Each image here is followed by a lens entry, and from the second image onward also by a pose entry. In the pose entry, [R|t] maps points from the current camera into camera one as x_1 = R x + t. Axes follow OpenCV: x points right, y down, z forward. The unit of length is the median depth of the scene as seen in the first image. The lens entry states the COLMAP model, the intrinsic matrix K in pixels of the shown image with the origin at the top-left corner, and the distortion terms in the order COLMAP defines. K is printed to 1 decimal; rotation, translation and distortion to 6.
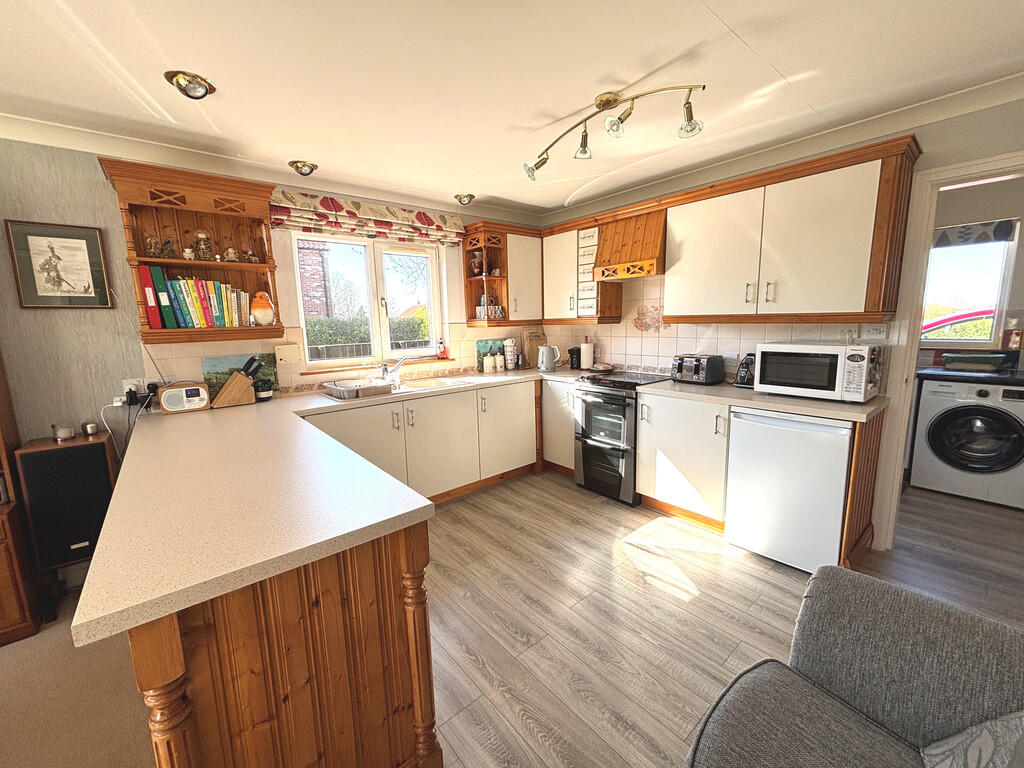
lens RADIAL K [[413.5, 0, 510.9], [0, 413.5, 382.0], [0, 0, 1]] dist [-0.011531, 0.006599]
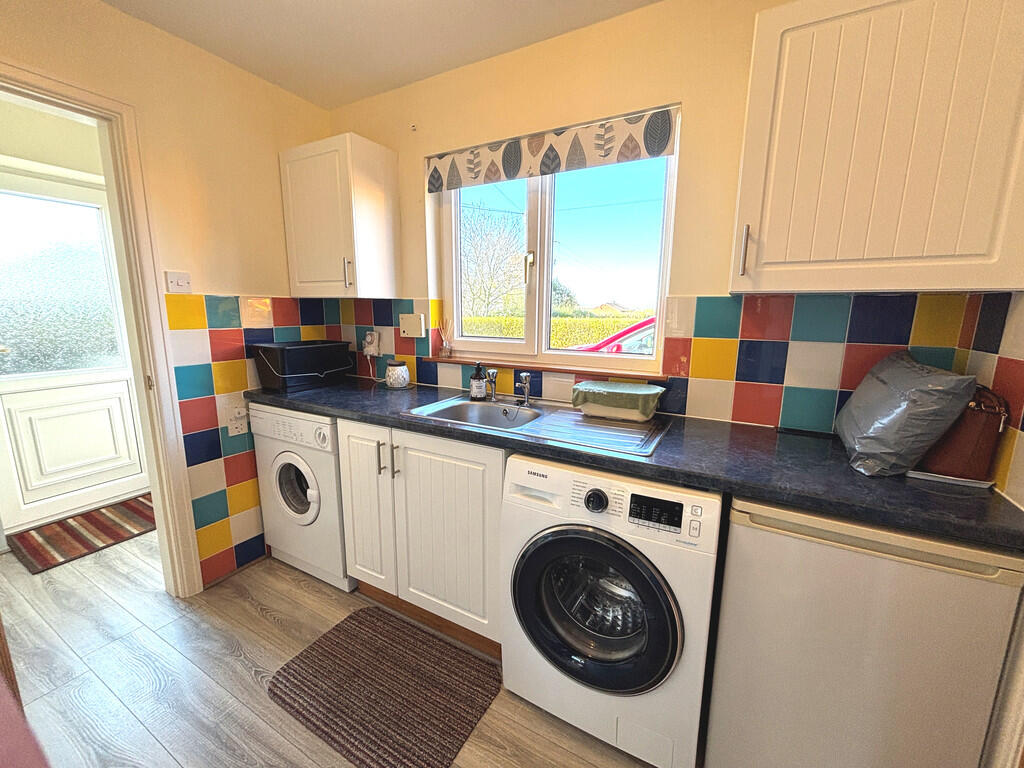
lens RADIAL K [[413.5, 0, 510.9], [0, 413.5, 382.0], [0, 0, 1]] dist [-0.011531, 0.006599]
pose [[0.931918, -0.031538, 0.361296, 0.957359], [0.024914, 0.999425, 0.022978, -0.096076], [-0.361813, -0.012412, 0.932168, 0.686251]]
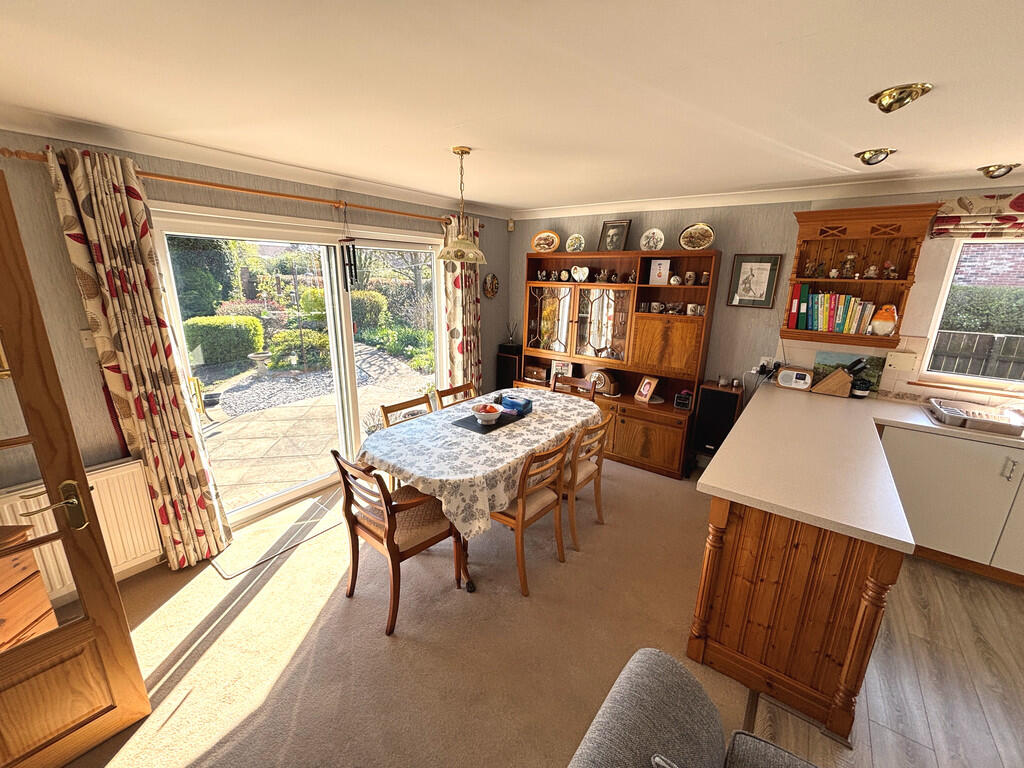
lens RADIAL K [[413.5, 0, 510.9], [0, 413.5, 382.0], [0, 0, 1]] dist [-0.011531, 0.006599]
pose [[0.229481, 0.280174, -0.932116, 0.215349], [-0.173564, 0.954104, 0.244053, -0.101814], [0.957713, 0.105777, 0.267577, -0.210446]]
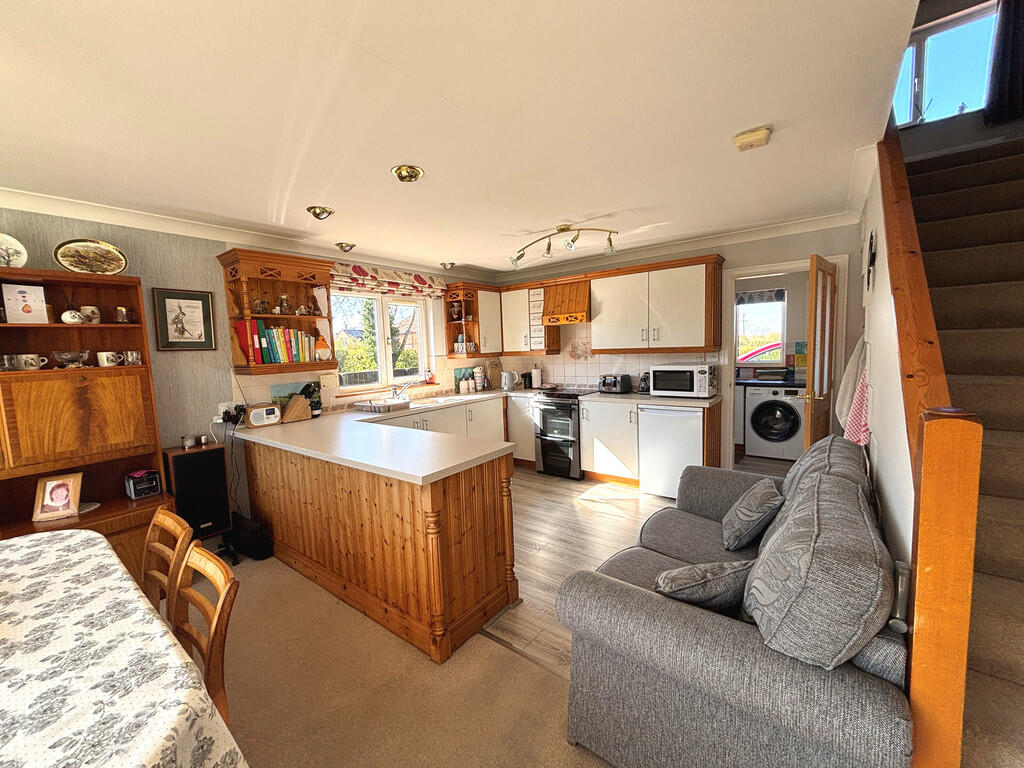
lens RADIAL K [[412.4, 0, 508.9], [0, 412.4, 381.5], [0, 0, 1]] dist [0.001127, 0.000060]
pose [[0.976840, -0.029756, 0.211893, -0.257592], [0.045172, 0.996642, -0.068290, 0.048219], [-0.209149, 0.076280, 0.974904, -0.407611]]
